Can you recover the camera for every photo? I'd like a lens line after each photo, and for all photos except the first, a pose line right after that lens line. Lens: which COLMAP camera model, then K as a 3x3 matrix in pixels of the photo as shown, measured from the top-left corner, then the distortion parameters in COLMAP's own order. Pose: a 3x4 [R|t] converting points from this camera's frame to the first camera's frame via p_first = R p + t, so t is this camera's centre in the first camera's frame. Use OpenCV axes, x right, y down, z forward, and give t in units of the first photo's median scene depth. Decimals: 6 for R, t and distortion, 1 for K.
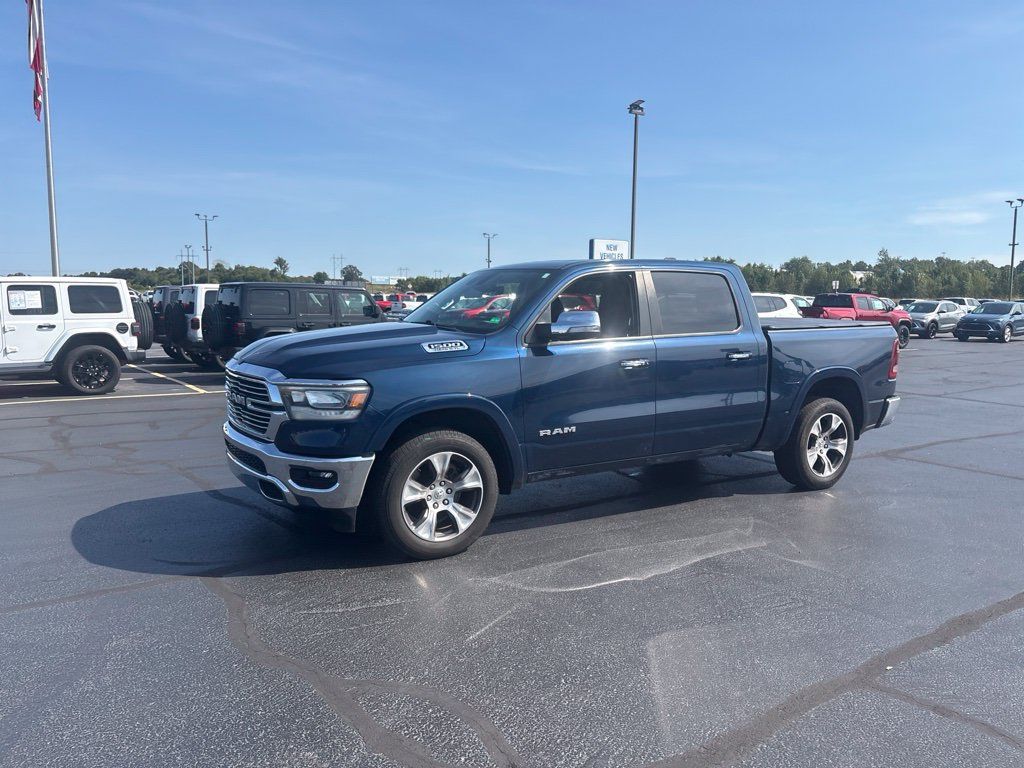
lens RADIAL K [[785.3, 0, 514.5], [0, 785.3, 403.9], [0, 0, 1]] dist [0.040976, -0.038111]
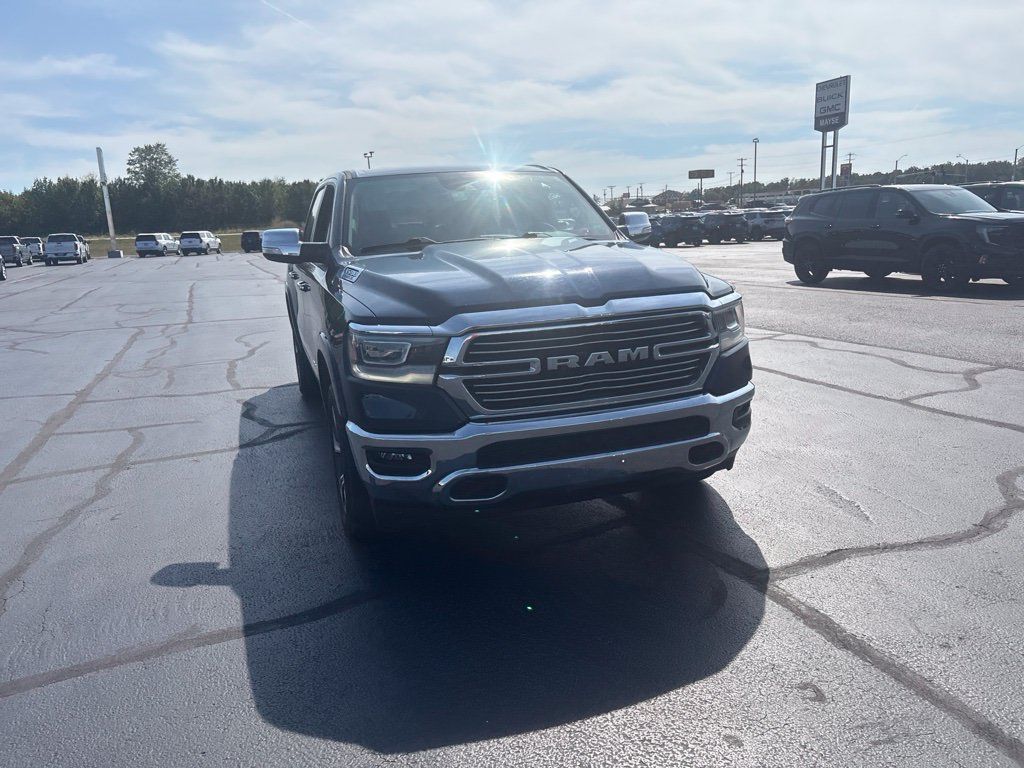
lens RADIAL K [[785.3, 0, 522.5], [0, 785.3, 390.3], [0, 0, 1]] dist [0.040976, -0.038111]
pose [[0.236739, -0.225204, 0.945113, -0.844855], [0.175642, 0.966657, 0.186342, -0.096868], [-0.955565, 0.121887, 0.268401, 0.775273]]
